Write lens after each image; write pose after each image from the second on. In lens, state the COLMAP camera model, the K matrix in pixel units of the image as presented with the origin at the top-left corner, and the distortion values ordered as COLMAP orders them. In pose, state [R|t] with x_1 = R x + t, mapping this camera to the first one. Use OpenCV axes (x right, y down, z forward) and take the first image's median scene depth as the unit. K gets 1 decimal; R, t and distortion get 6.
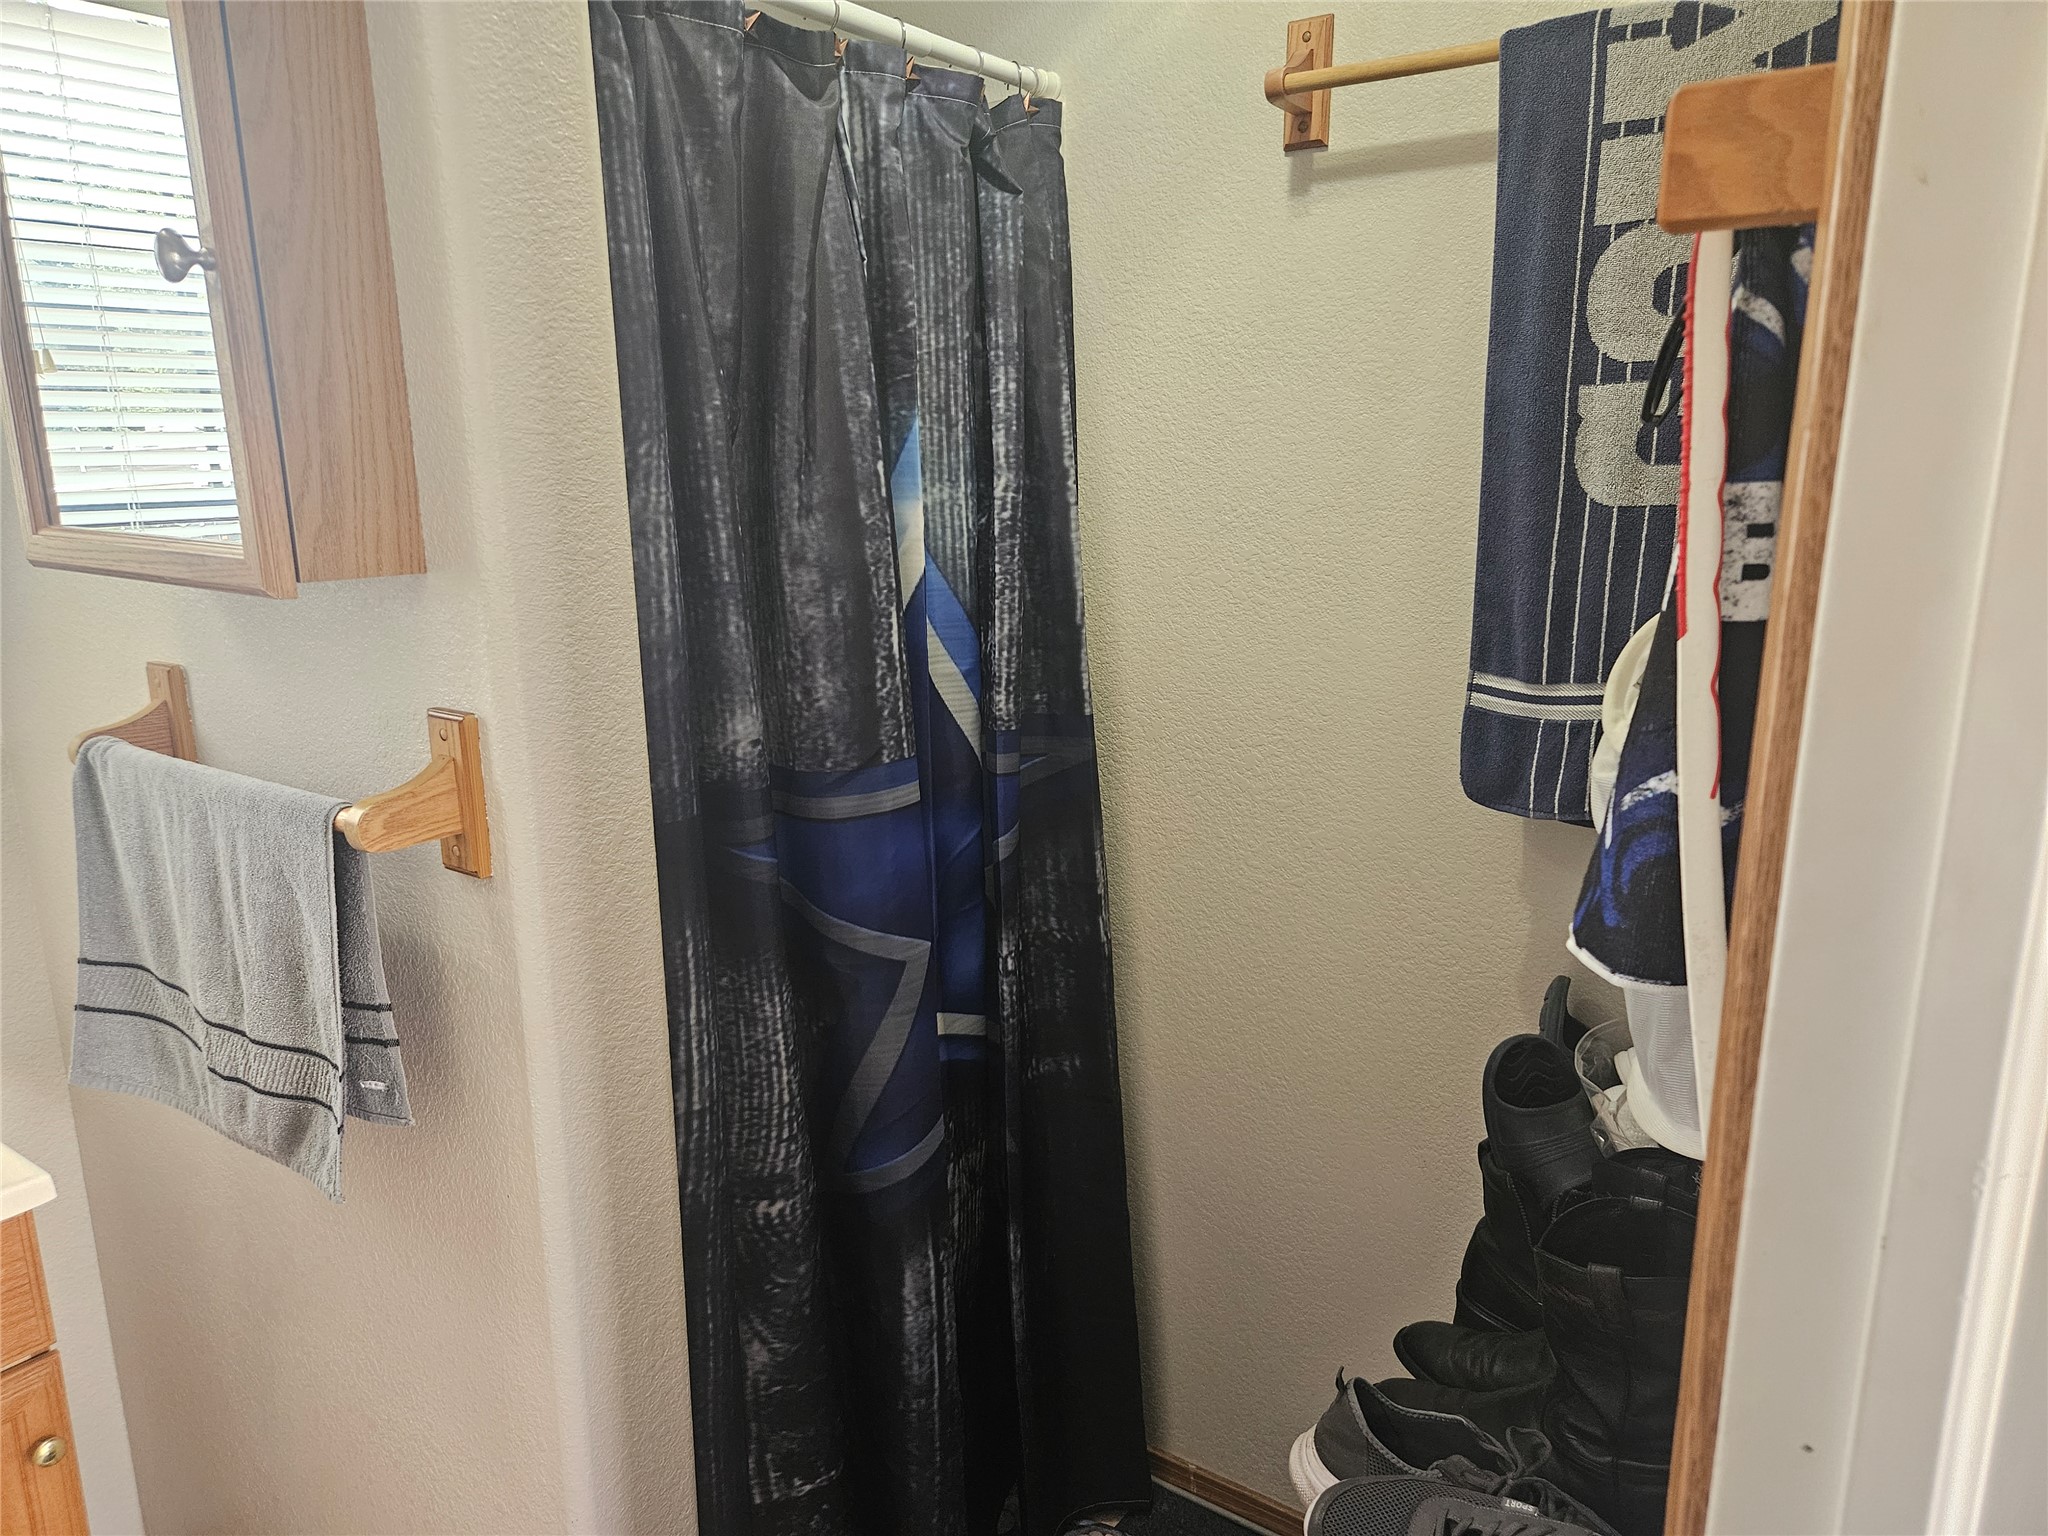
lens RADIAL K [[1402.3, 0, 1018.8], [0, 1402.3, 775.6], [0, 0, 1]] dist [0.092917, -0.073608]
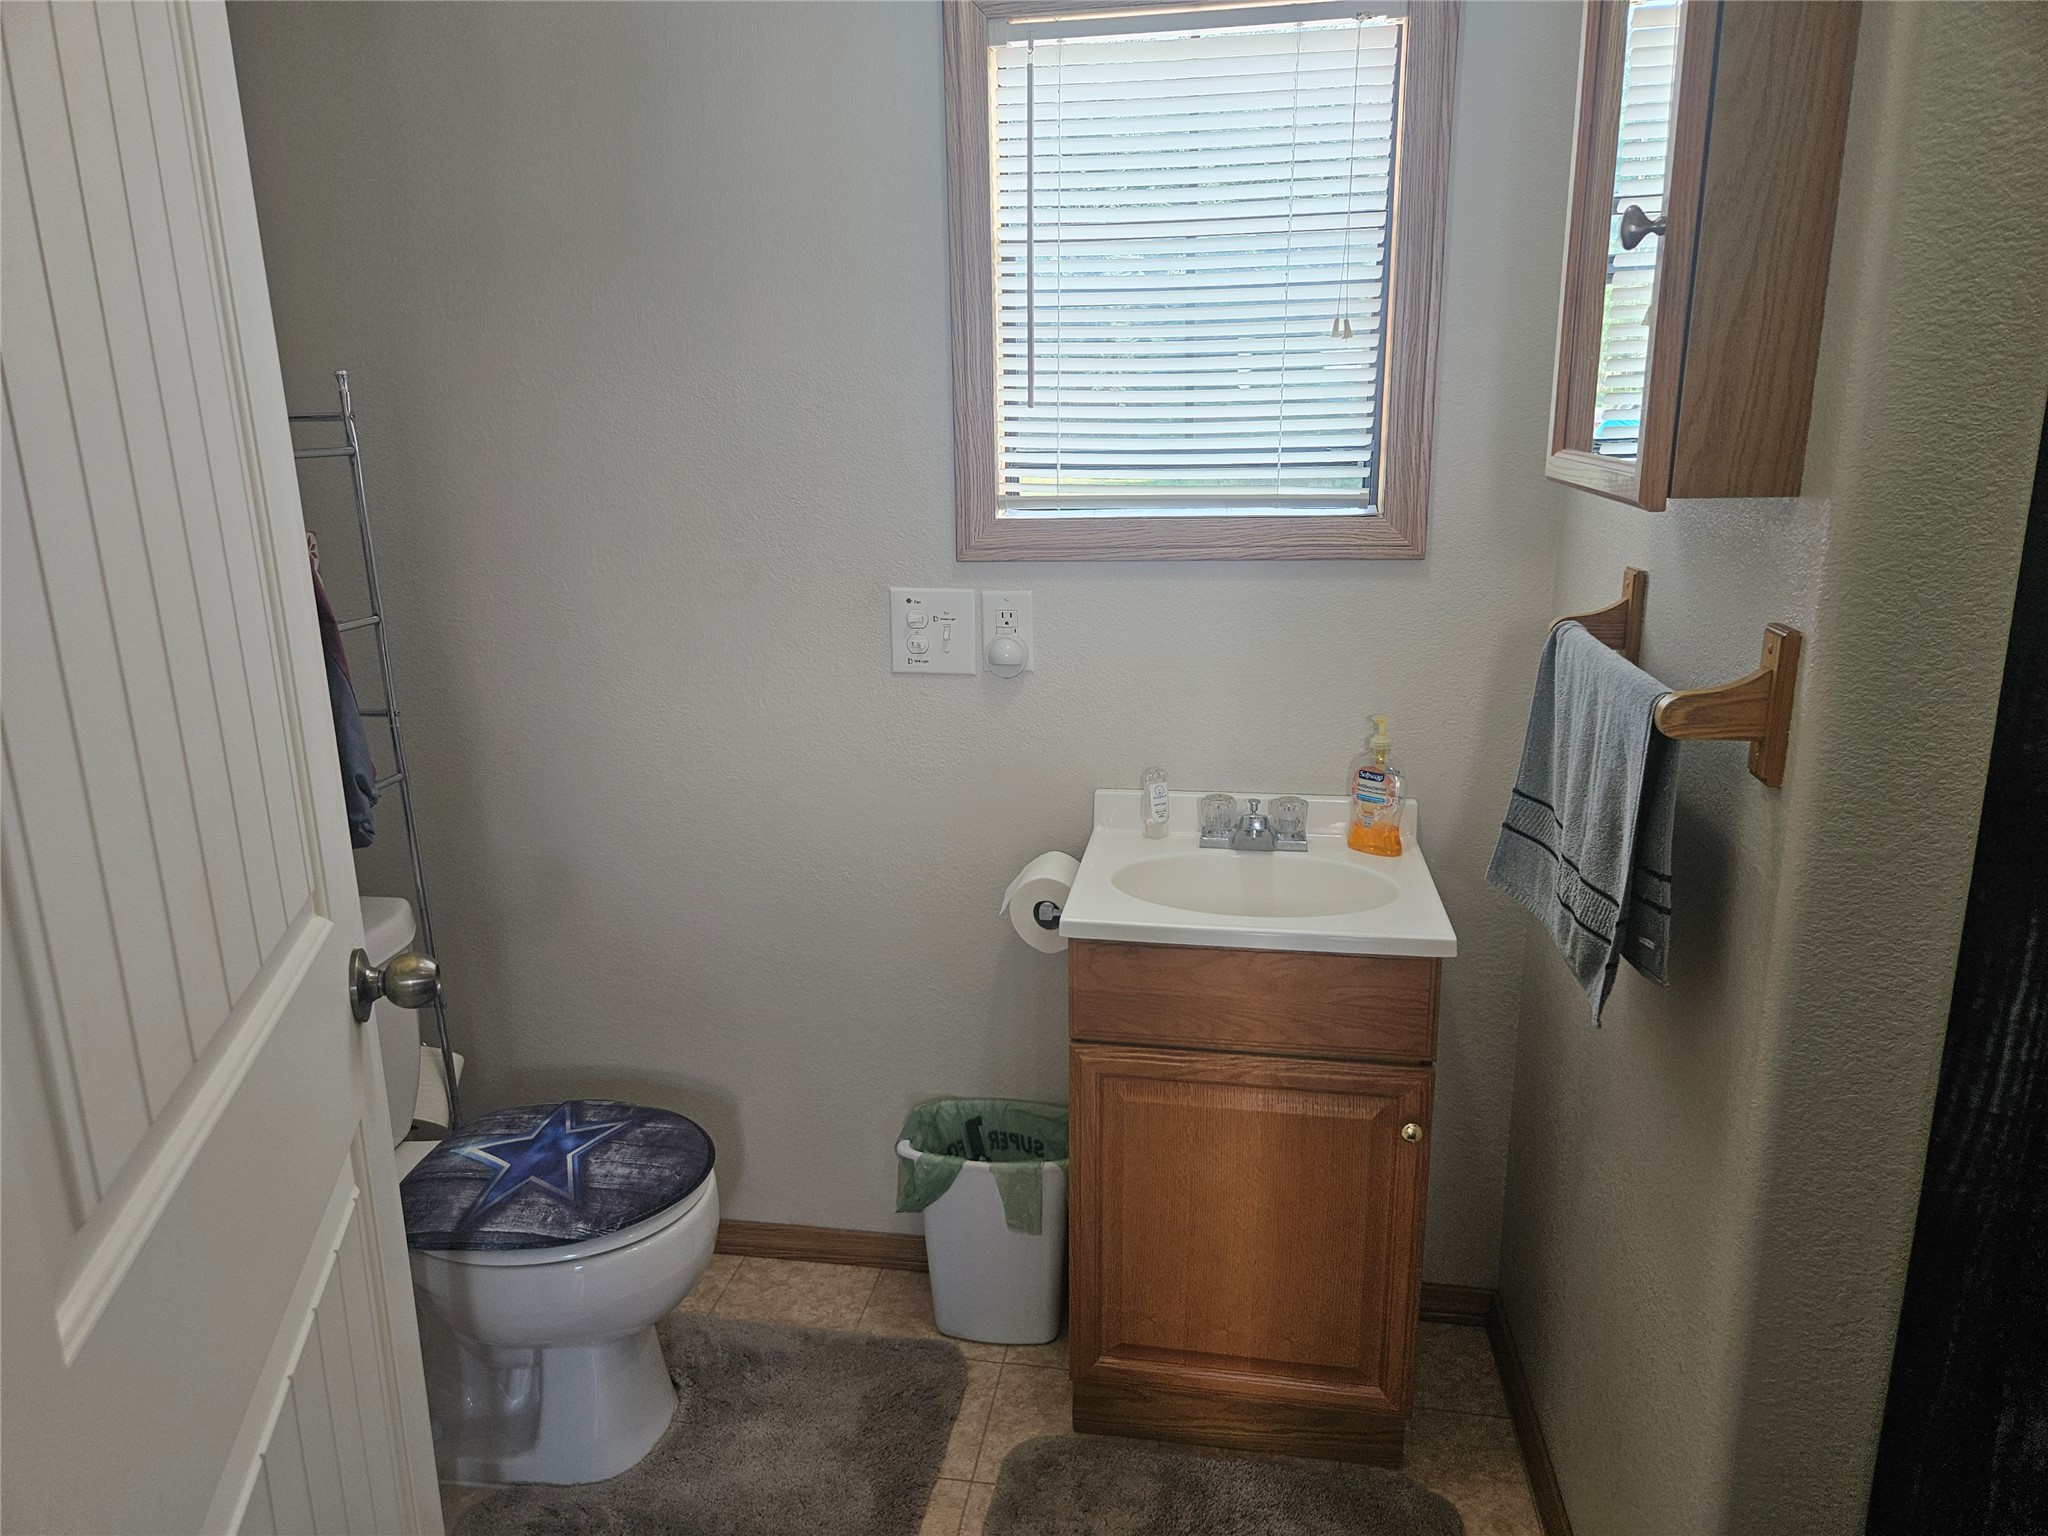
lens RADIAL K [[1402.3, 0, 1018.8], [0, 1402.3, 775.6], [0, 0, 1]] dist [0.092917, -0.073608]
pose [[0.449533, 0.223812, -0.864771, 0.288207], [-0.195227, 0.969315, 0.149384, 0.013649], [0.871669, 0.101673, 0.479433, -0.006364]]
